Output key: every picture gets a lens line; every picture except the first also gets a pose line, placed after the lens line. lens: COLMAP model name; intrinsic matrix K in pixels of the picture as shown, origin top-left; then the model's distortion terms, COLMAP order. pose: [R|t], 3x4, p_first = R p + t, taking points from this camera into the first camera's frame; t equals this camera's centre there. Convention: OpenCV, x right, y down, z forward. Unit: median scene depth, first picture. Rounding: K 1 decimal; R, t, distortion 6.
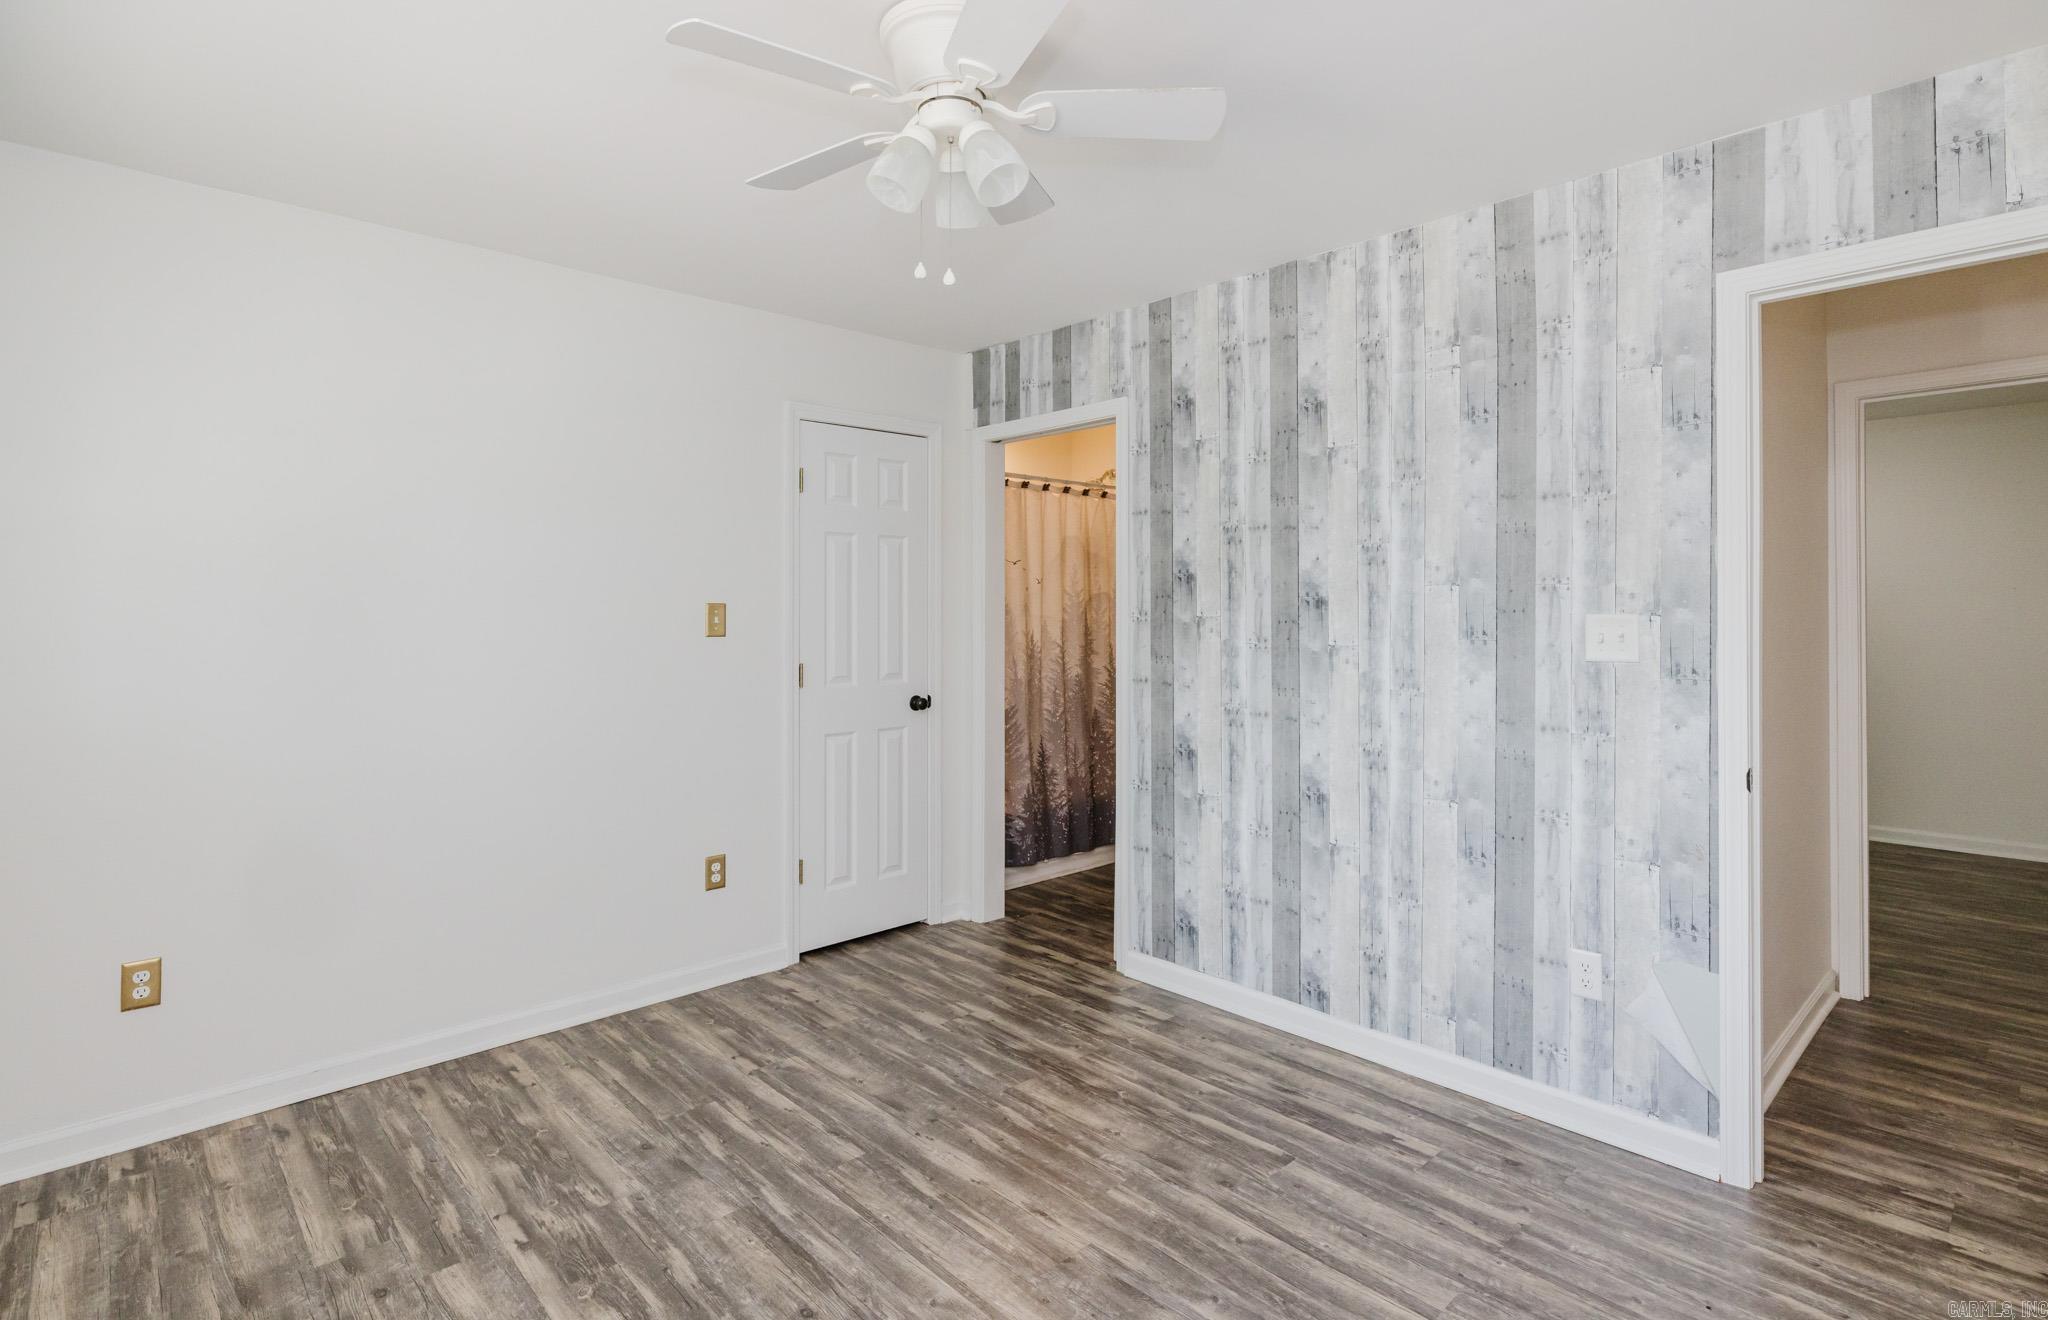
lens RADIAL K [[997.2, 0, 1063.4], [0, 997.2, 610.3], [0, 0, 1]] dist [-0.003692, 0.000988]
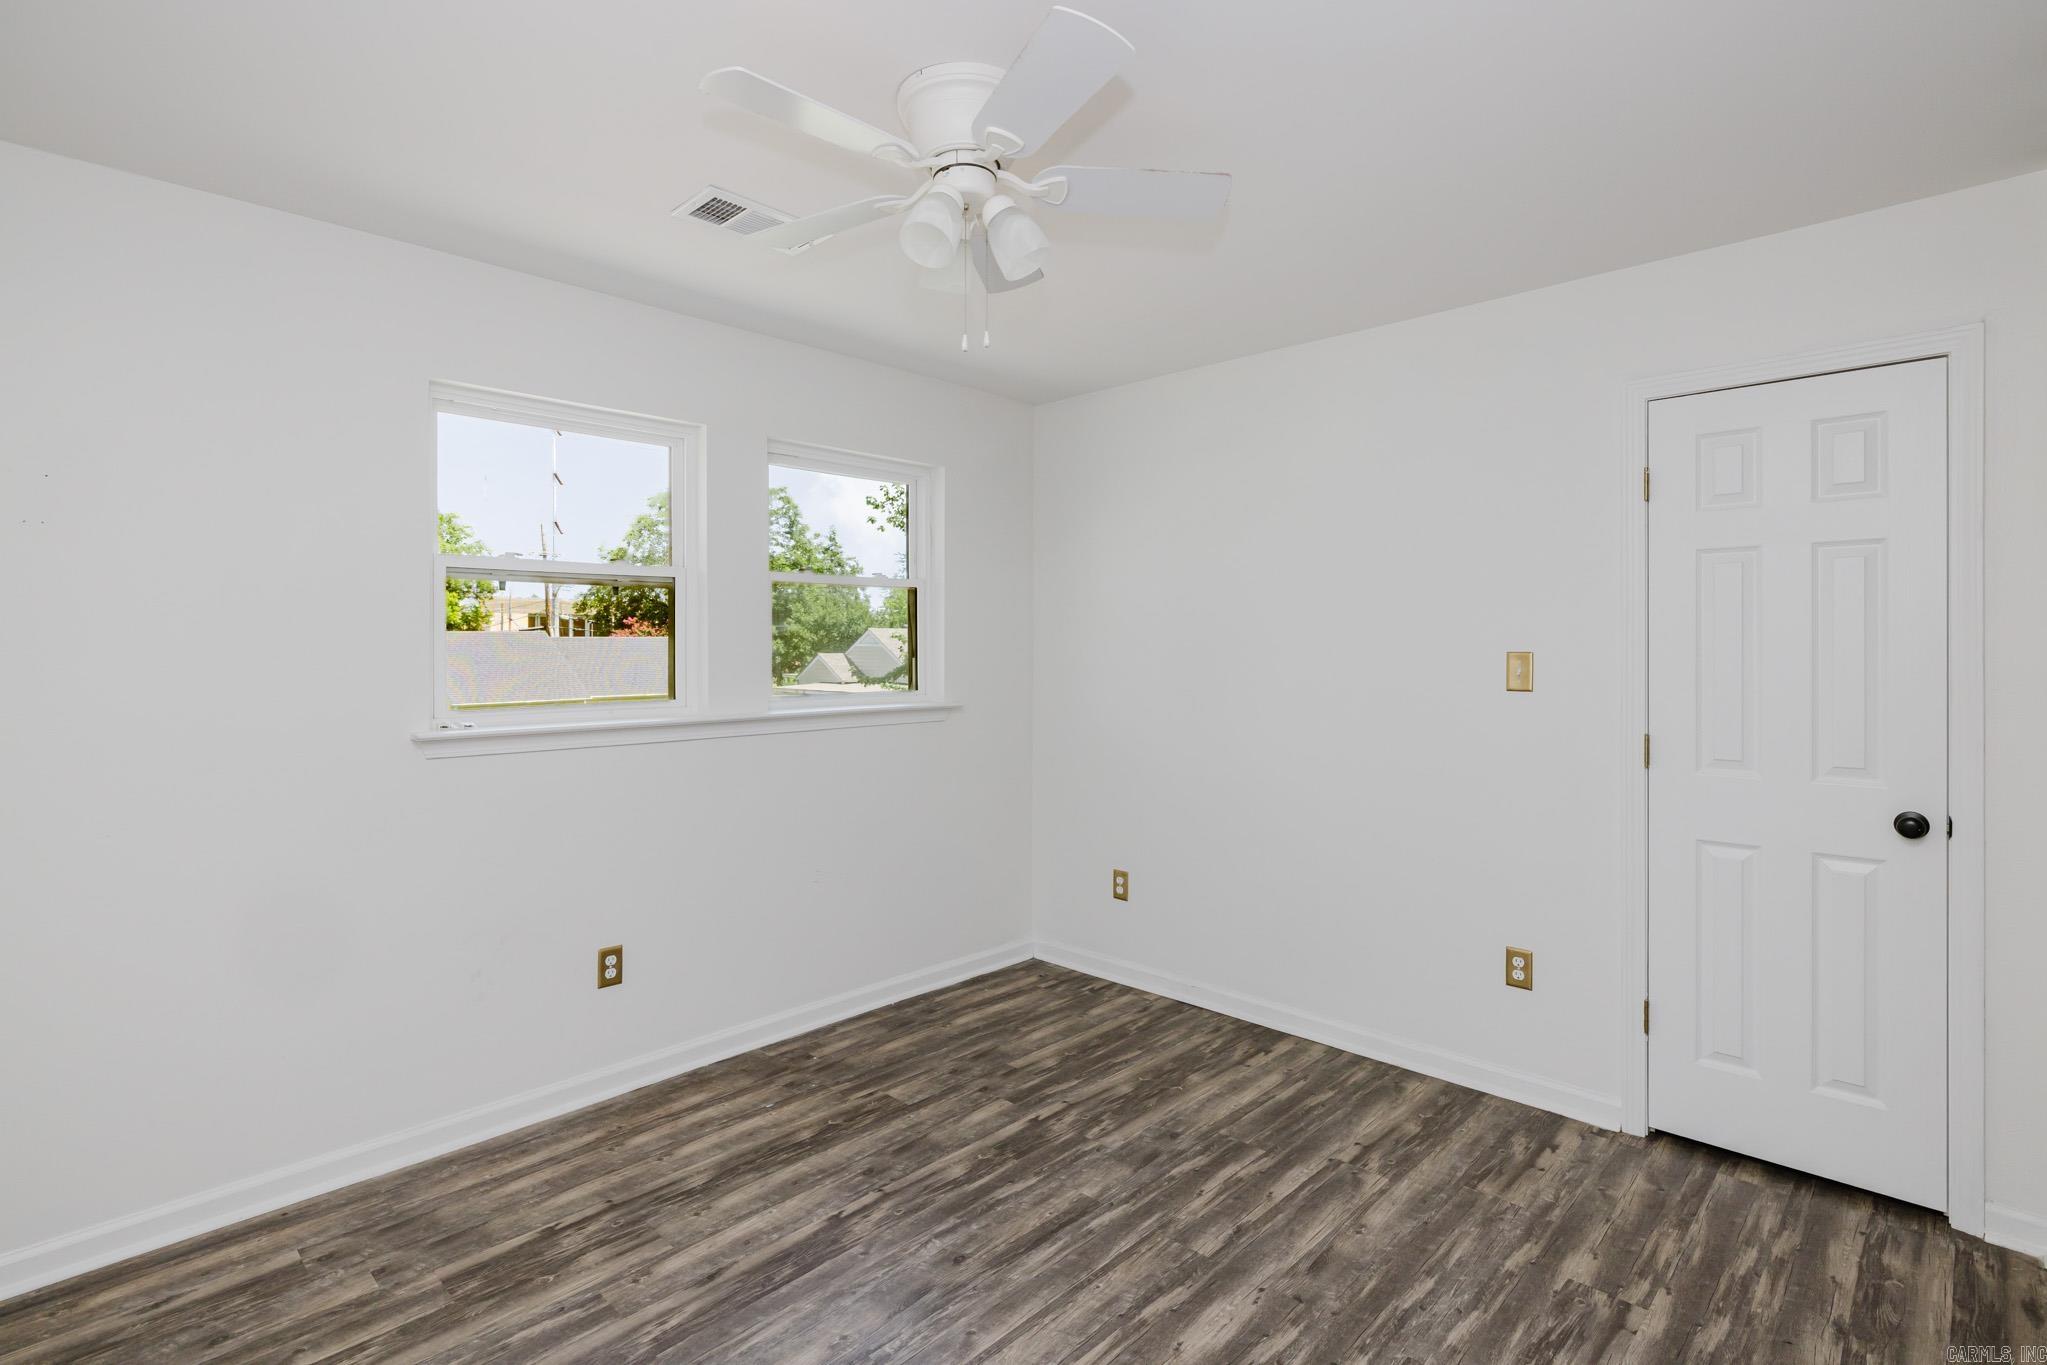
lens RADIAL K [[1002.2, 0, 1025.0], [0, 1002.2, 672.3], [0, 0, 1]] dist [-0.002144, -0.001475]
pose [[0.021199, 0.029299, -0.999346, 0.615220], [0.000493, 0.999570, 0.029316, -0.019092], [0.999775, -0.001114, 0.021175, 0.707819]]
